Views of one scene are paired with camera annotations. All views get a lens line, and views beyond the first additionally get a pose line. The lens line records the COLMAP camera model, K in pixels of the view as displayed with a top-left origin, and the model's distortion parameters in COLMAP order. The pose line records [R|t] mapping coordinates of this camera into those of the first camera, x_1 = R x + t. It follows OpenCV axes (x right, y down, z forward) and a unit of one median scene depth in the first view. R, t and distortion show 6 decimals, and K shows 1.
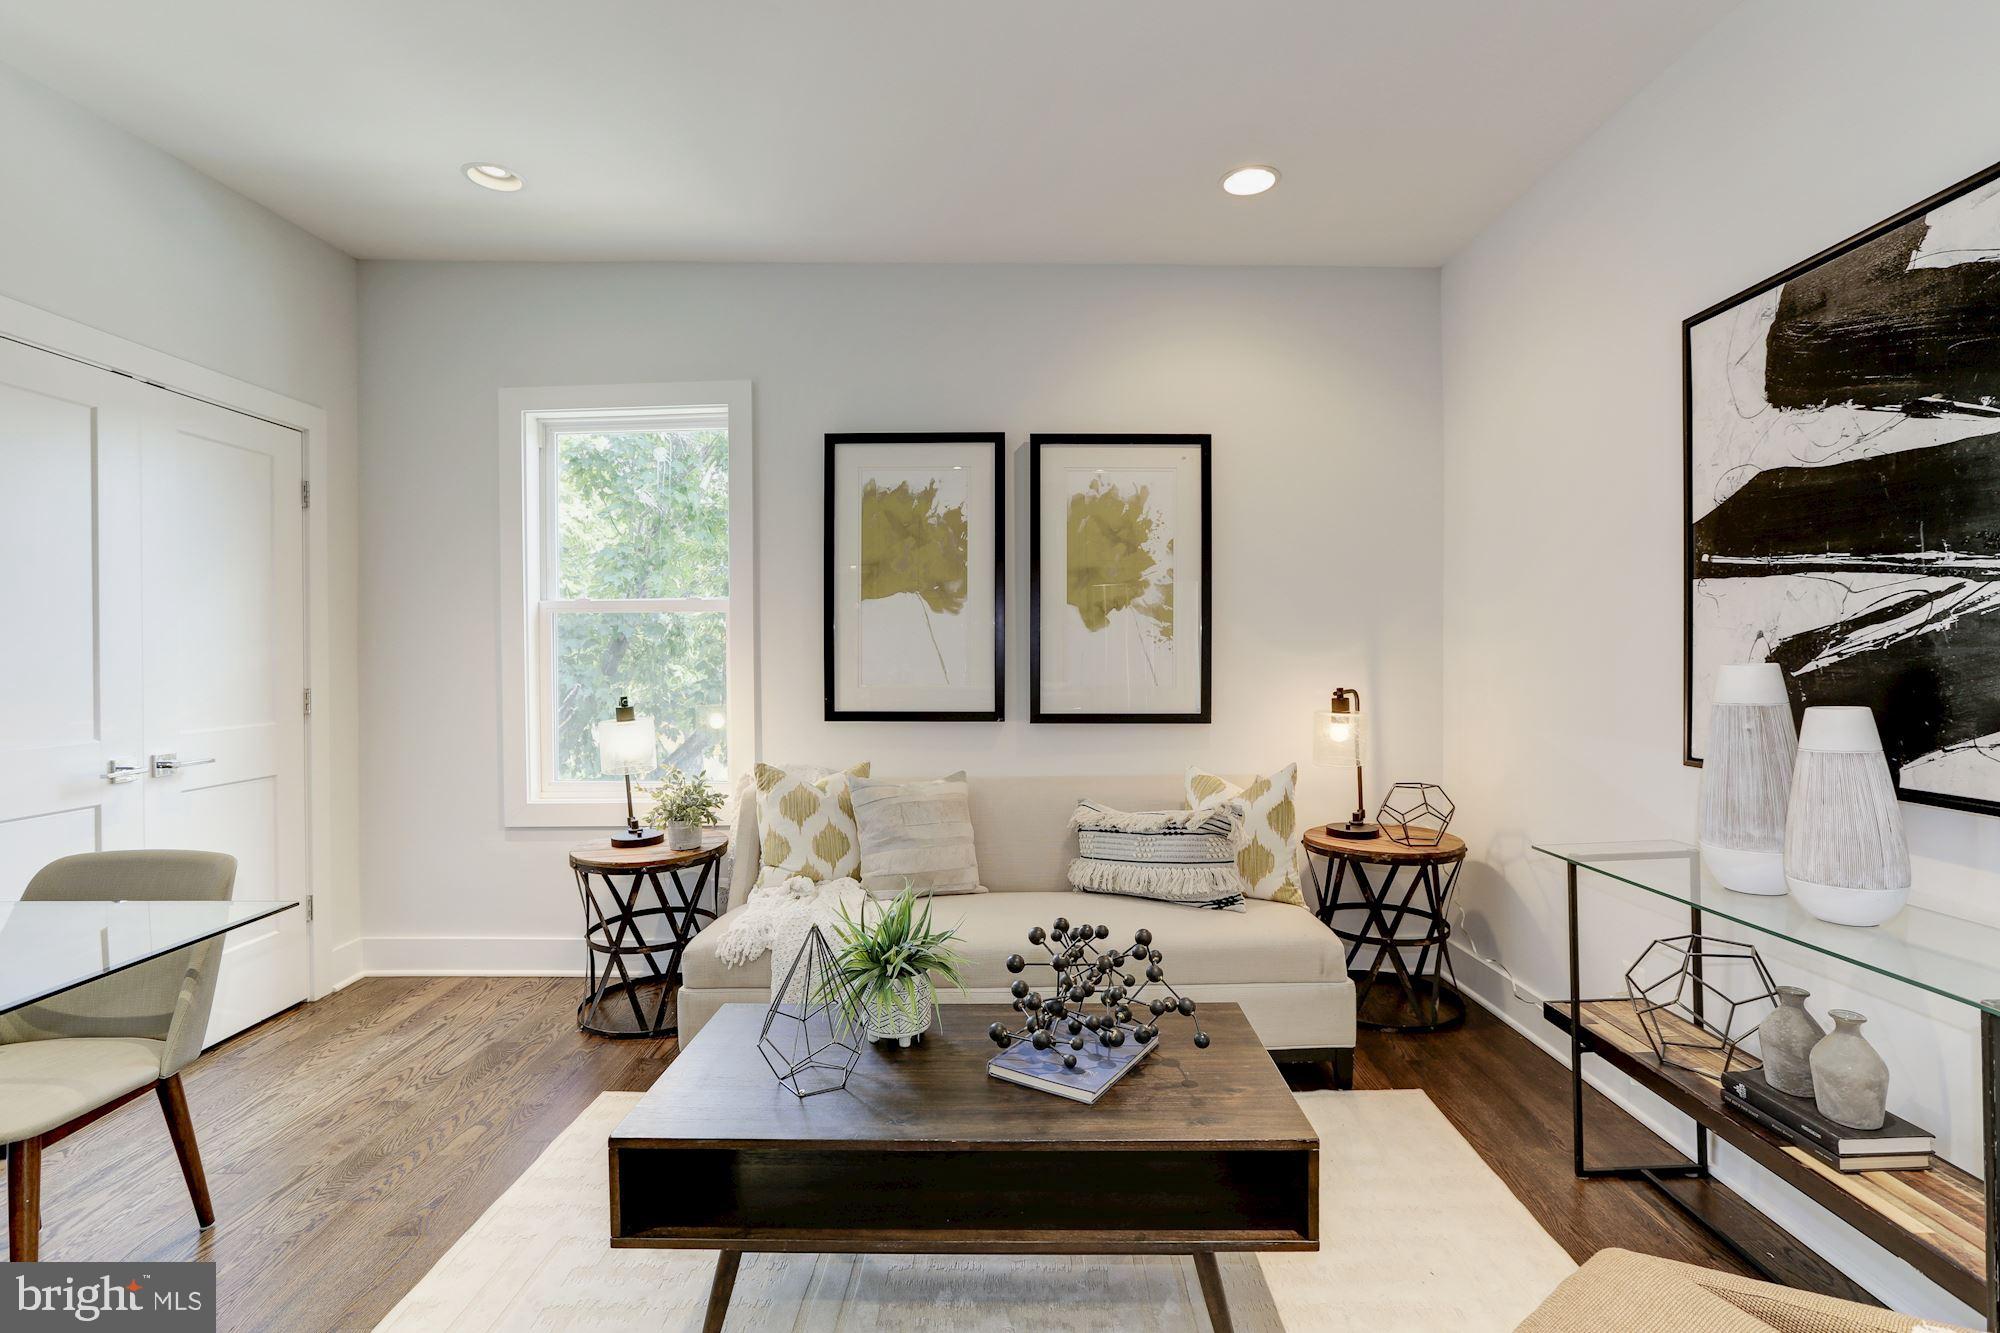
lens RADIAL K [[900.6, 0, 1006.6], [0, 900.6, 657.1], [0, 0, 1]] dist [-0.044706, 0.022936]
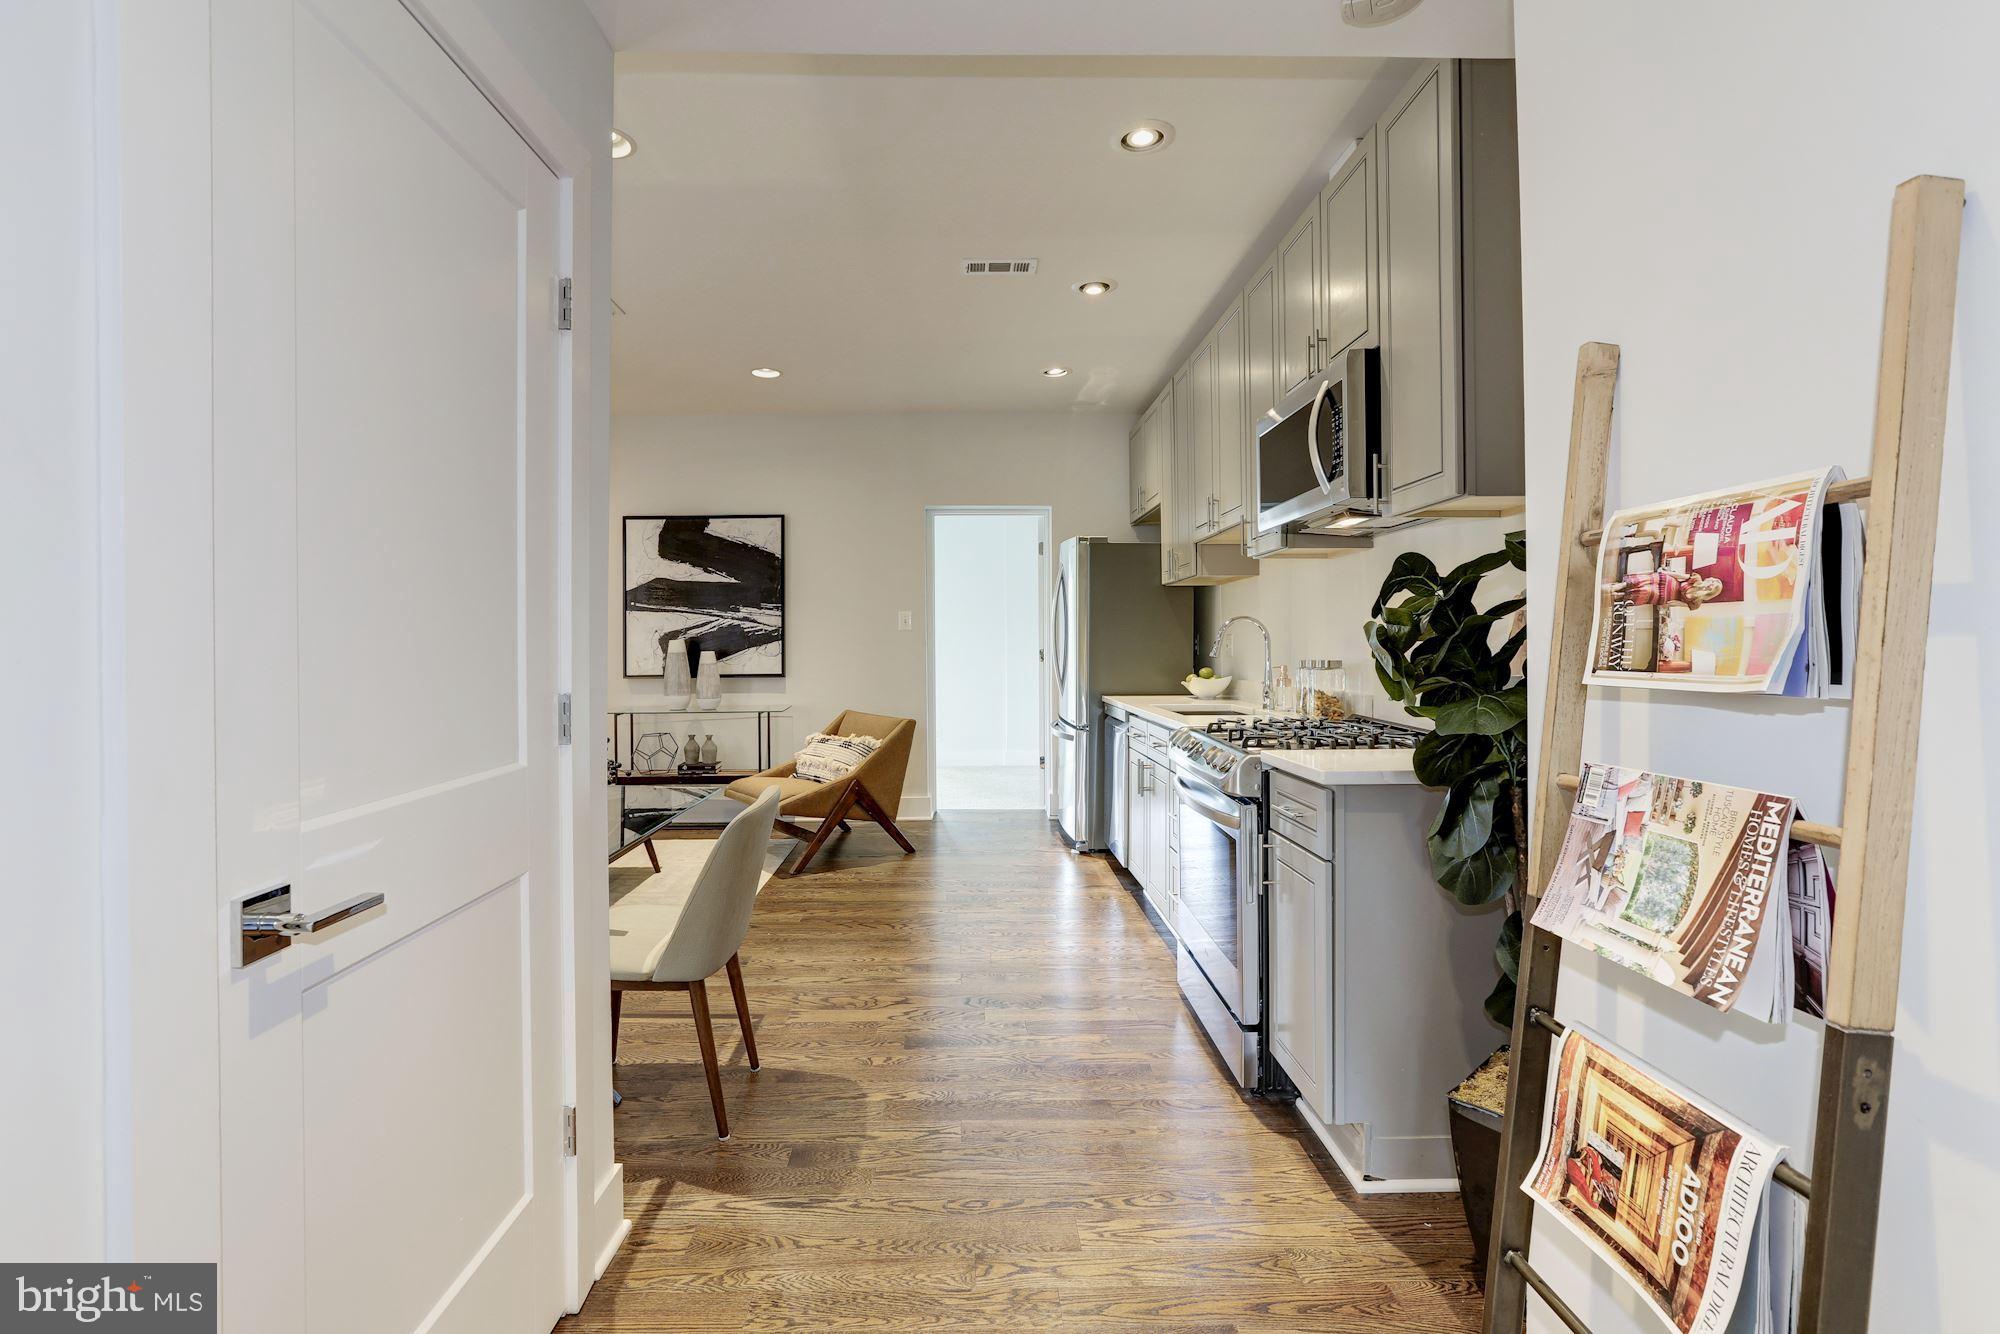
lens RADIAL K [[920.4, 0, 989.5], [0, 920.4, 647.2], [0, 0, 1]] dist [-0.035821, 0.012152]
pose [[-0.033768, 0.002294, 0.999427, -1.522713], [0.010067, 0.999947, -0.001955, 0.030676], [-0.999379, 0.009995, -0.033790, -0.023545]]
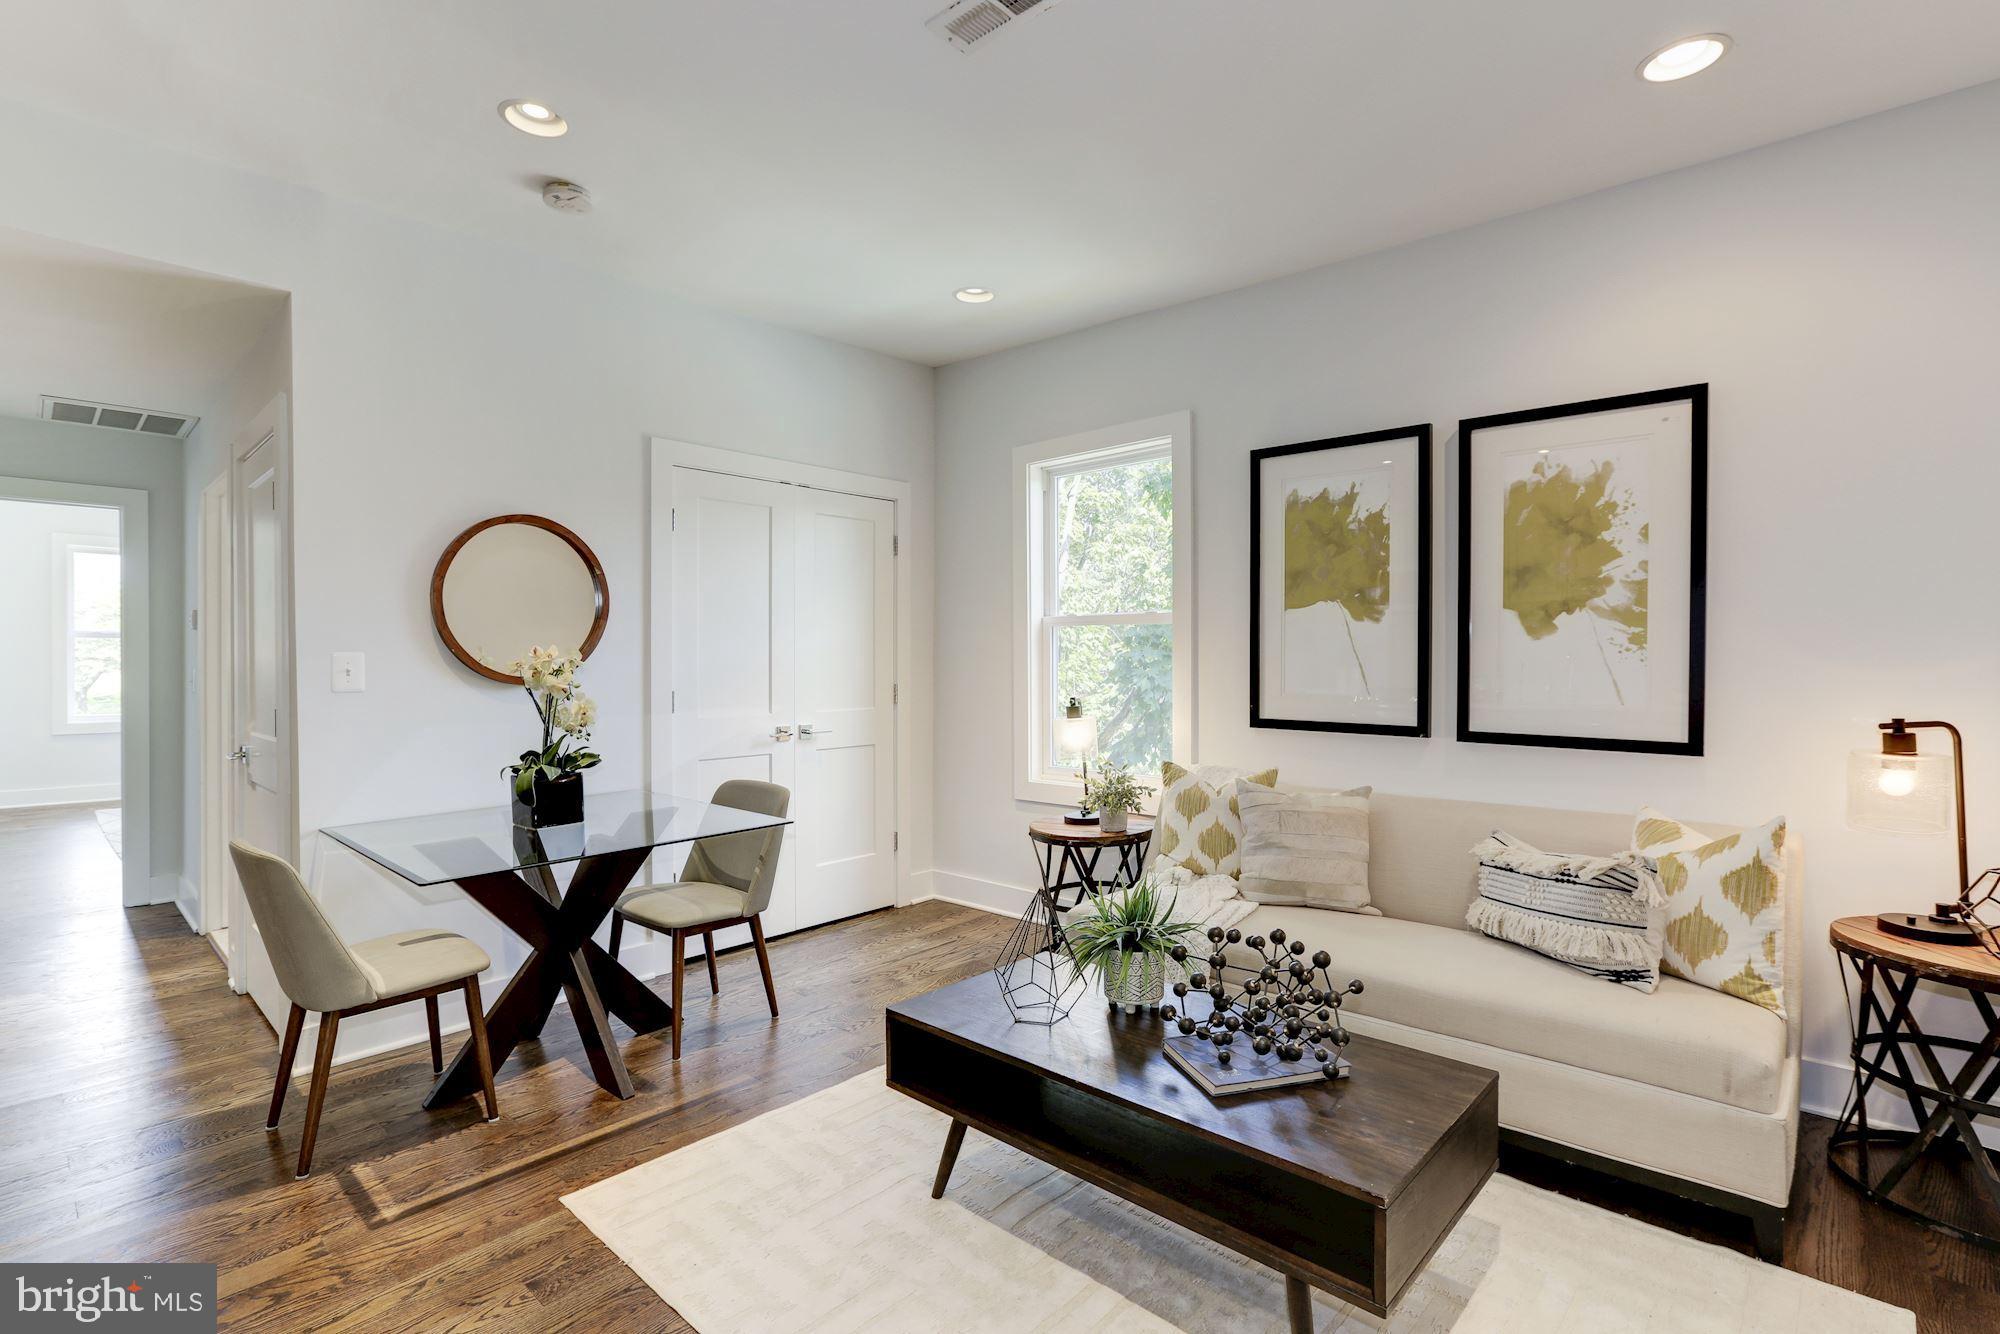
lens RADIAL K [[940.5, 0, 1025.8], [0, 940.5, 661.1], [0, 0, 1]] dist [-0.019583, 0.000729]
pose [[0.754853, 0.008199, -0.655842, 0.362415], [-0.006793, 0.999966, 0.004682, -0.010019], [0.655858, 0.000921, 0.754883, 0.008369]]
